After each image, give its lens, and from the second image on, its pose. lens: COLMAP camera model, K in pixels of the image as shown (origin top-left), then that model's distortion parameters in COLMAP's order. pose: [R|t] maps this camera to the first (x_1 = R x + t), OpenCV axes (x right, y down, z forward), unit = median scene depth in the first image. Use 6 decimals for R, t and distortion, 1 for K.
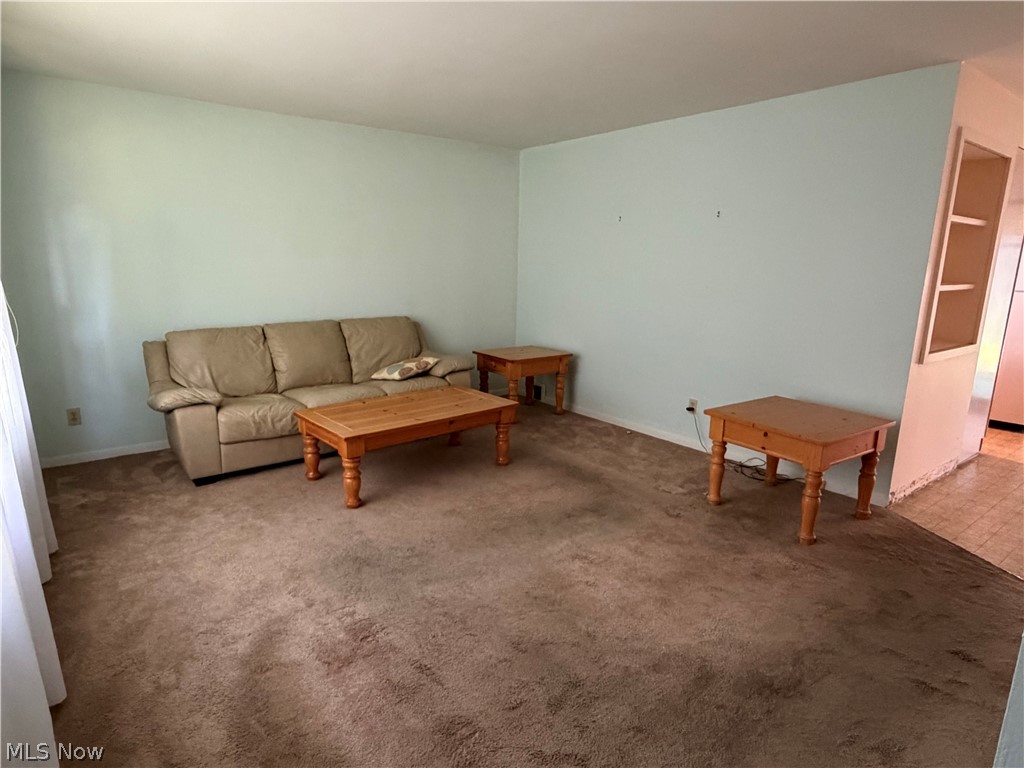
lens RADIAL K [[587.3, 0, 512.4], [0, 587.3, 390.0], [0, 0, 1]] dist [0.001029, 0.000320]
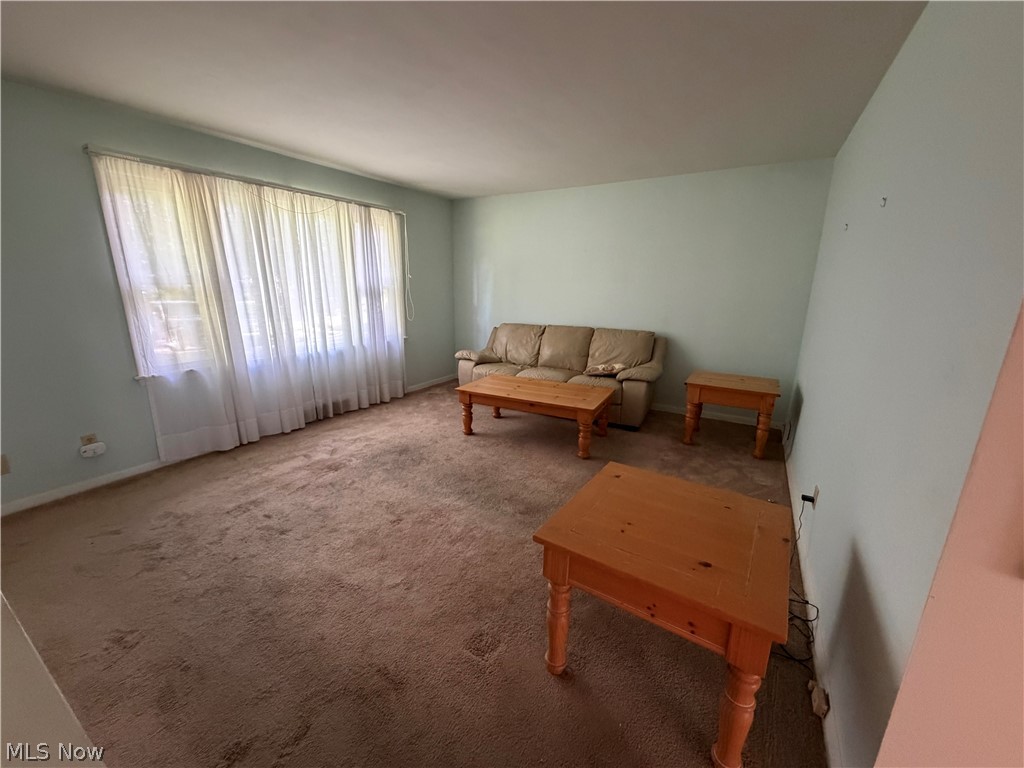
lens RADIAL K [[407.4, 0, 510.6], [0, 407.4, 383.5], [0, 0, 1]] dist [0.000079, -0.000048]
pose [[0.363390, 0.215216, -0.906438, 0.669840], [-0.206868, 0.967303, 0.146734, -0.112165], [0.908379, 0.134192, 0.396030, 0.547457]]
